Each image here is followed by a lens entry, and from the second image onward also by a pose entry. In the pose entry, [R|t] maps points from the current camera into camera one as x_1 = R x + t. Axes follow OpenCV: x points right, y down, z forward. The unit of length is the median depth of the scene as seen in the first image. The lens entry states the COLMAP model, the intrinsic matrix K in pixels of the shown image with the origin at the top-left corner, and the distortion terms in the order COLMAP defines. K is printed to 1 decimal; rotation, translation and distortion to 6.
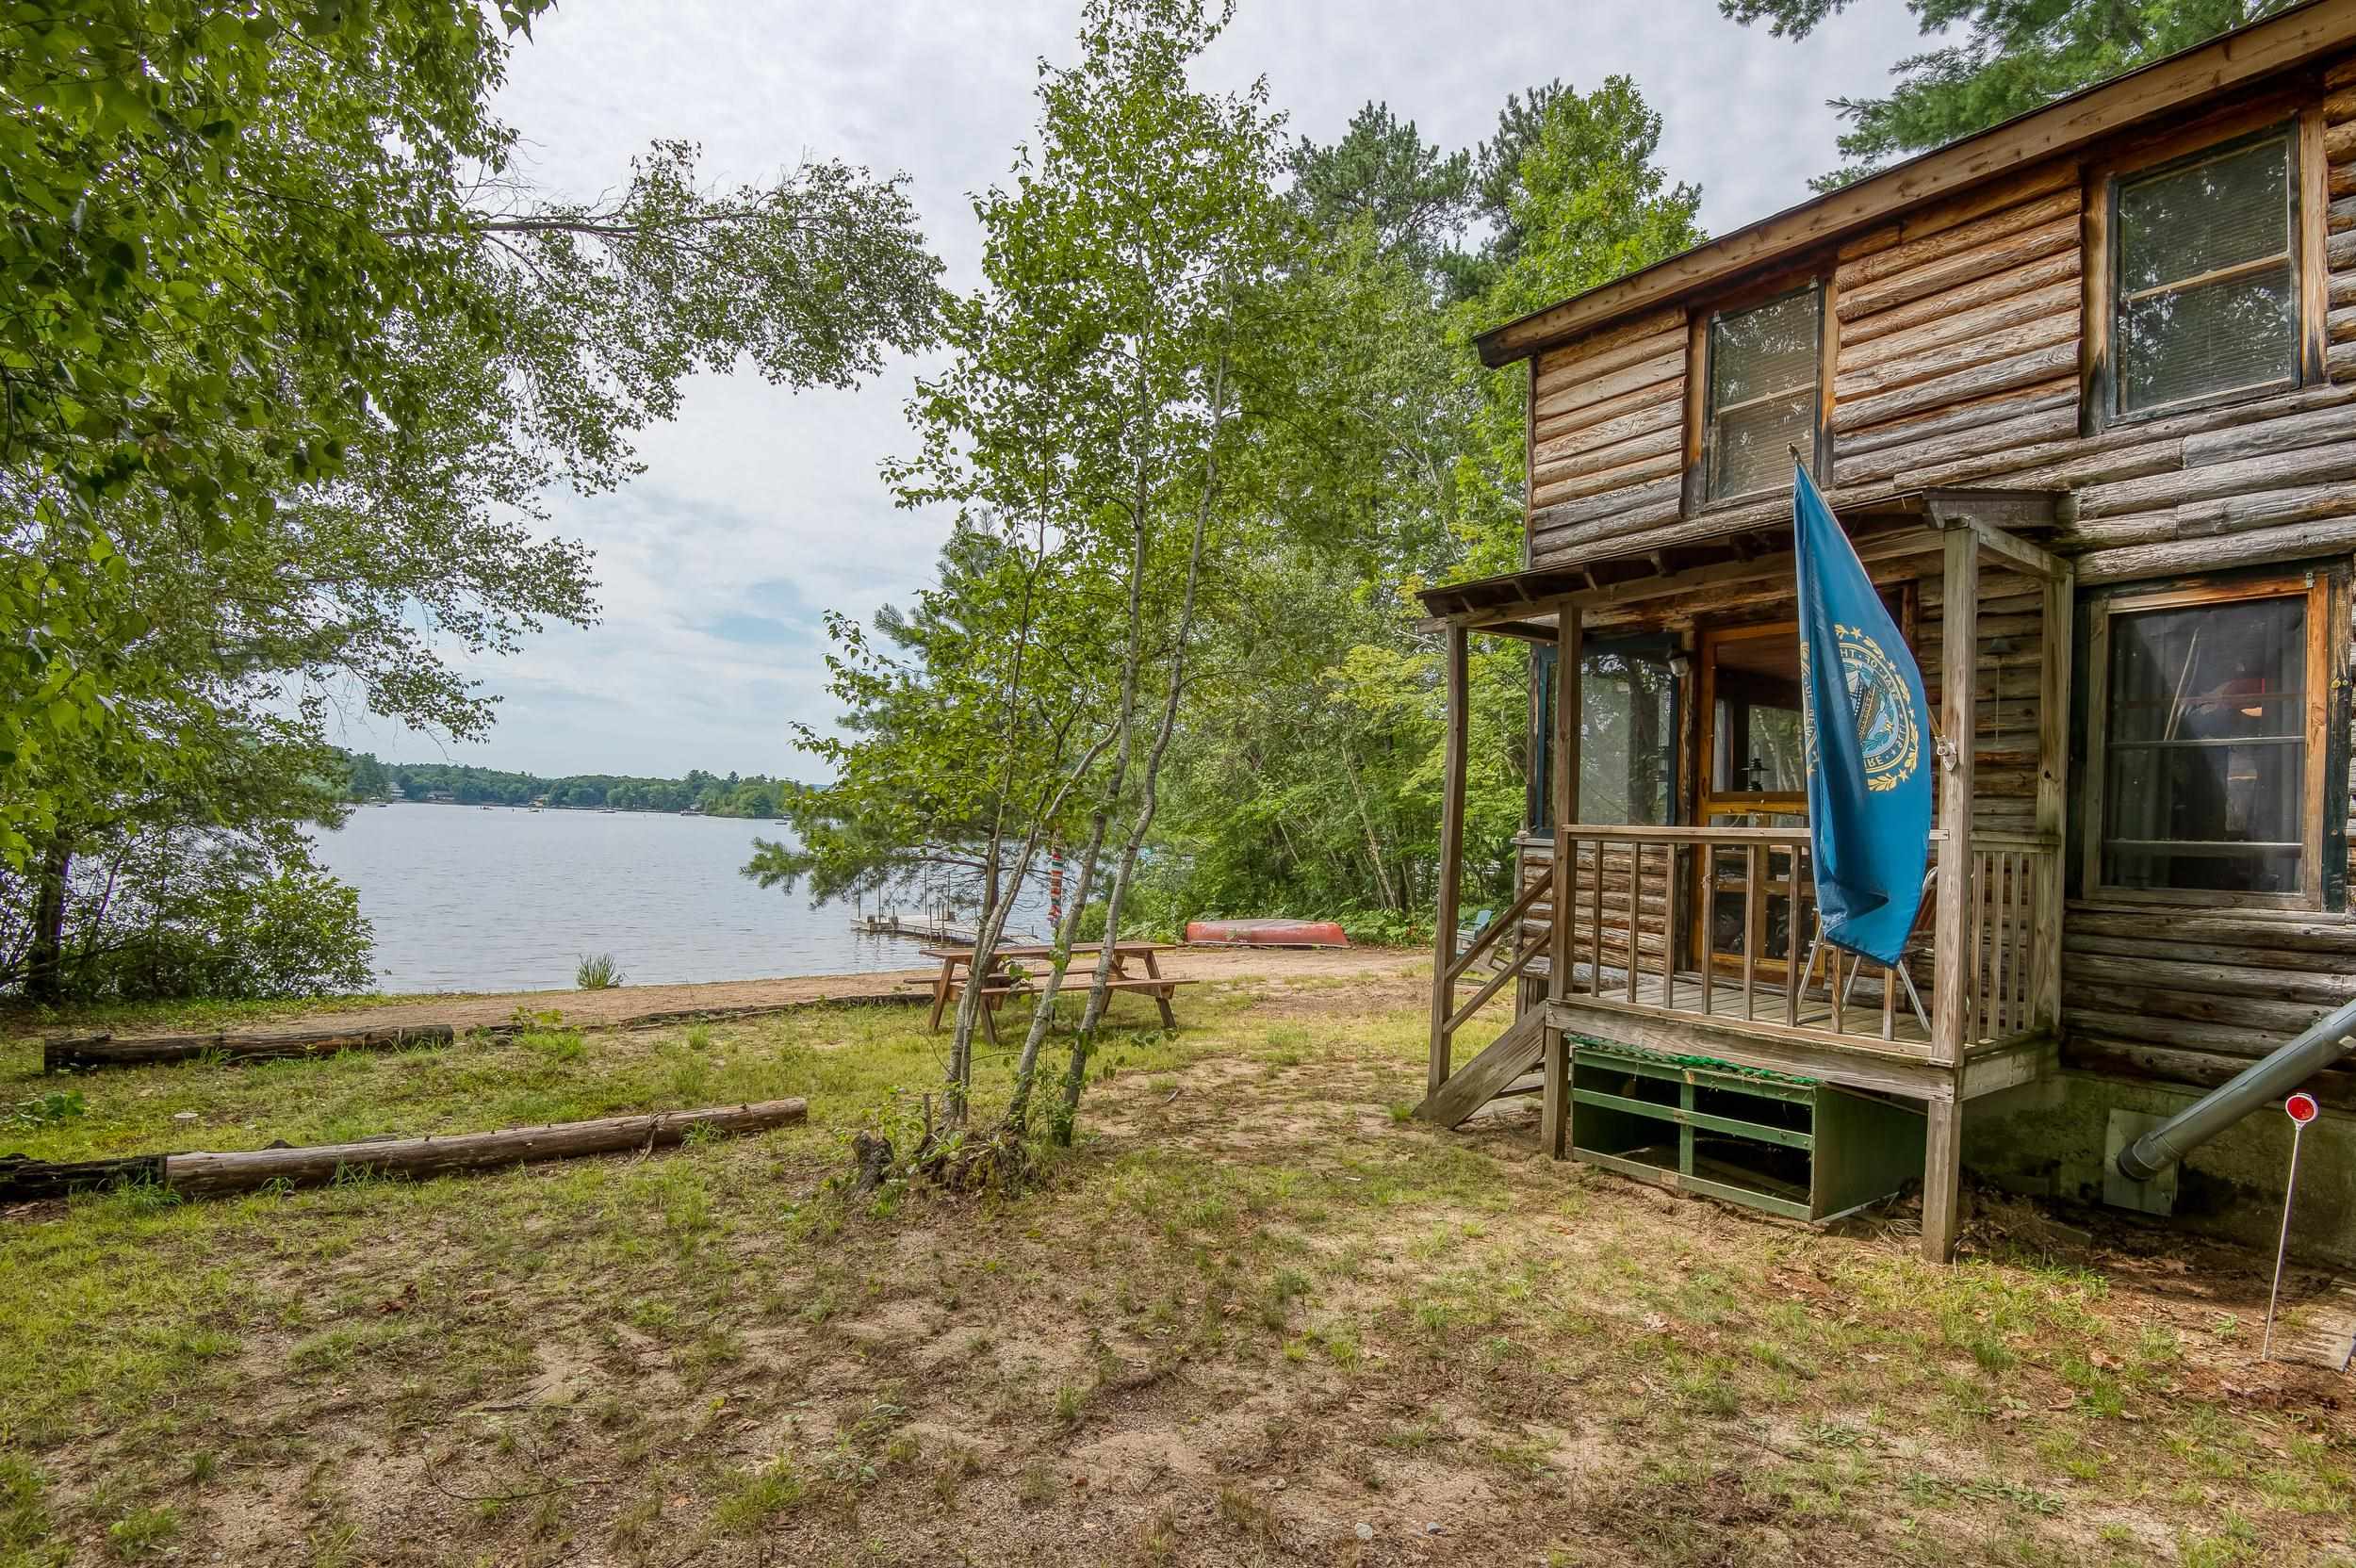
lens RADIAL K [[1135.0, 0, 1178.0], [0, 1135.0, 784.0], [0, 0, 1]] dist [0.000556, -0.032418]
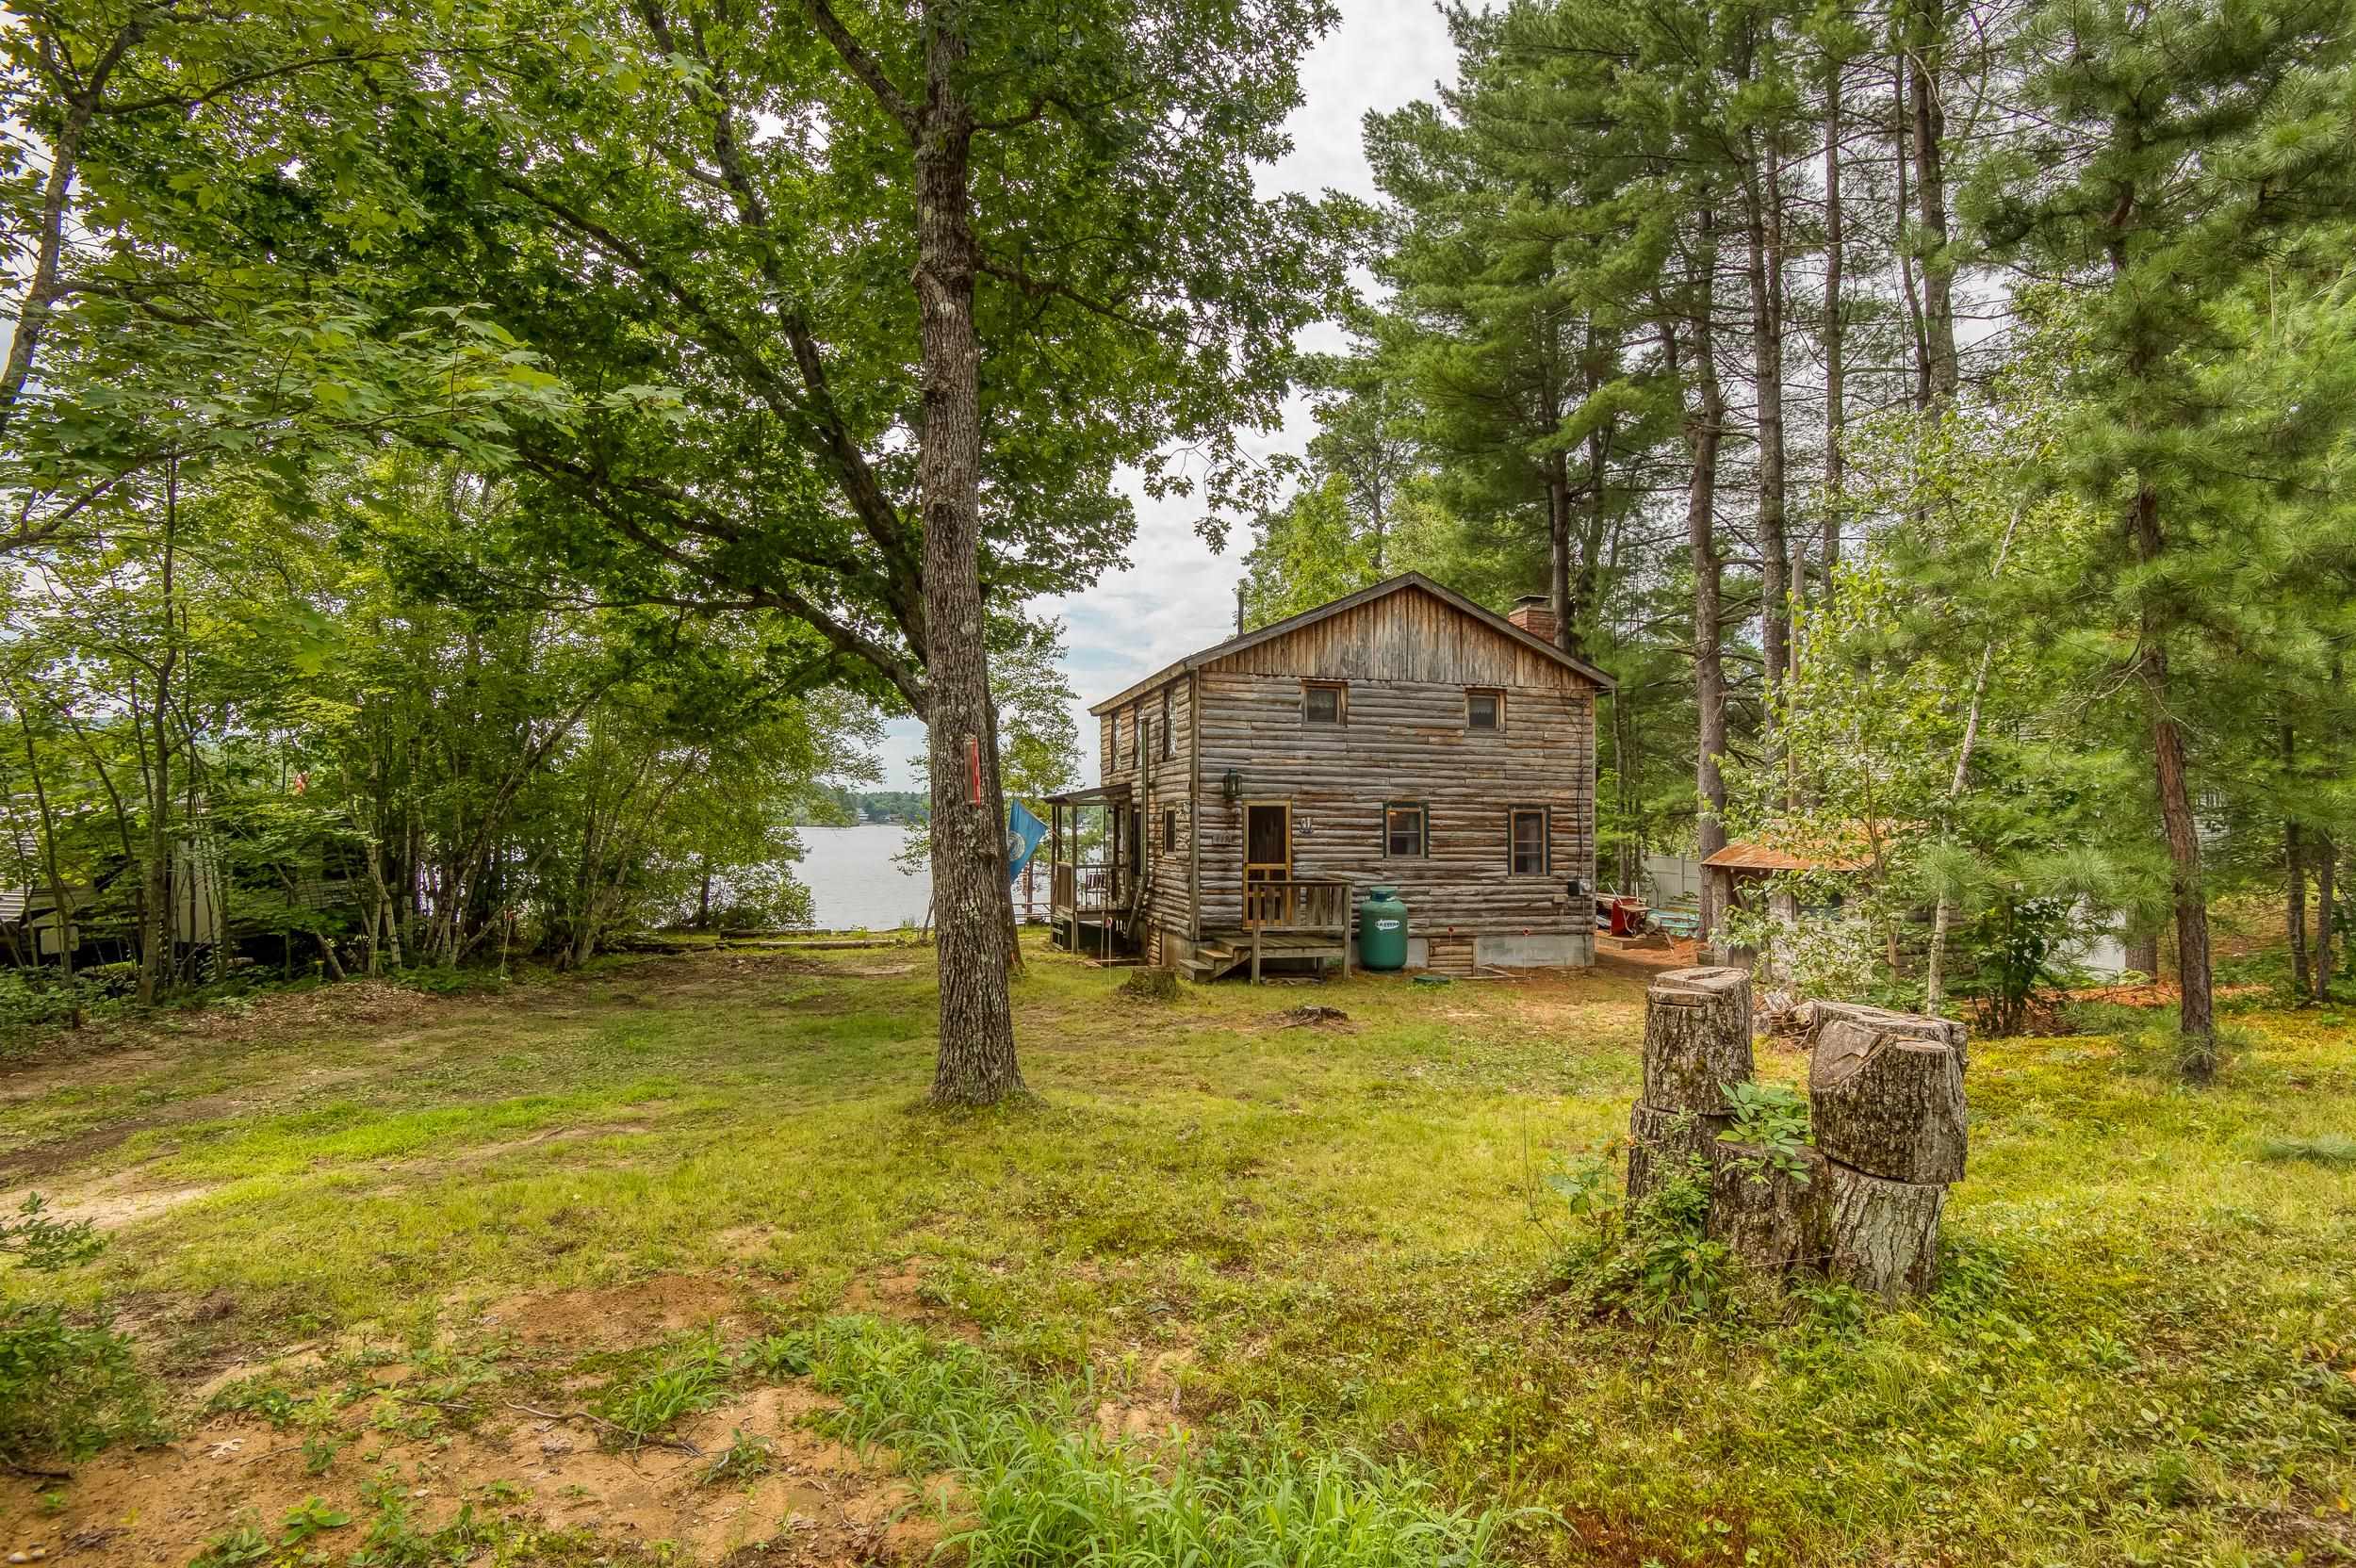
lens RADIAL K [[1119.1, 0, 1183.0], [0, 1119.1, 705.3], [0, 0, 1]] dist [0.002132, -0.041410]
pose [[0.945351, -0.060676, -0.320360, 0.987032], [0.036553, 0.996061, -0.080791, -0.085128], [0.324000, 0.064666, 0.943844, -1.240210]]
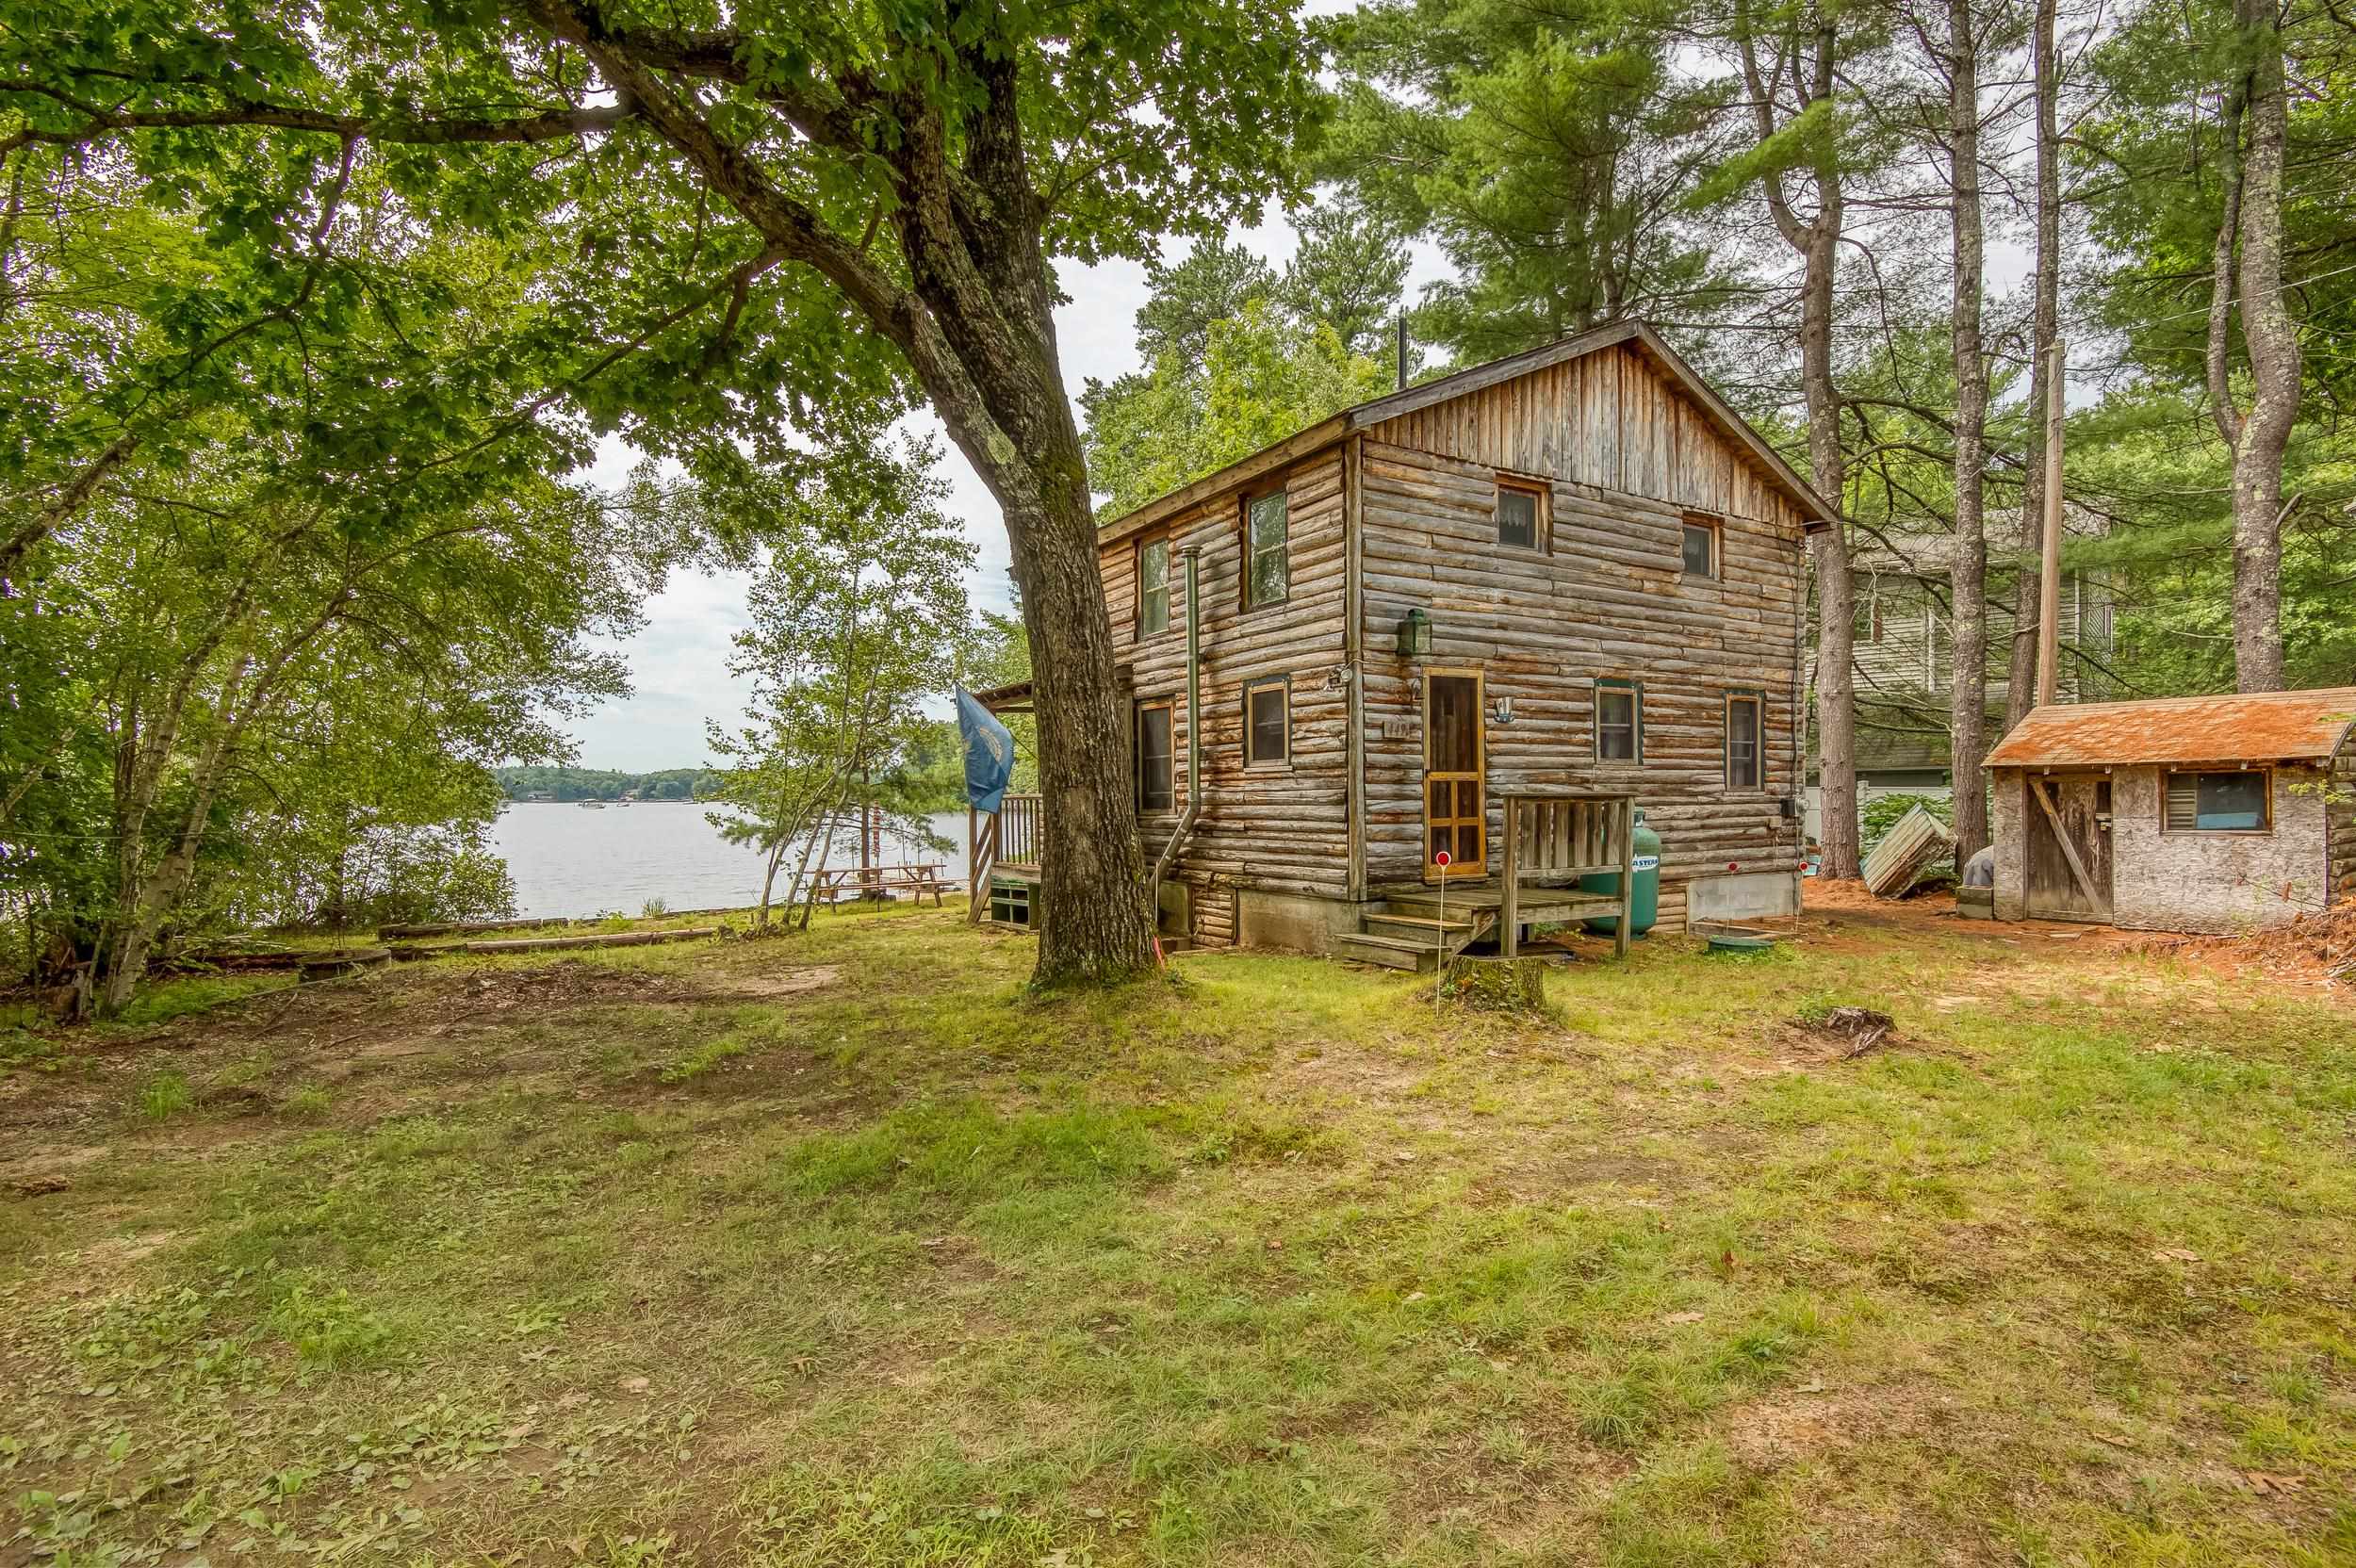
lens RADIAL K [[1135.0, 0, 1178.0], [0, 1135.0, 784.0], [0, 0, 1]] dist [0.000556, -0.032418]
pose [[0.996925, -0.045608, -0.063723, 0.440851], [0.047343, 0.998541, 0.025971, -0.016291], [0.062445, -0.028908, 0.997630, -0.715127]]
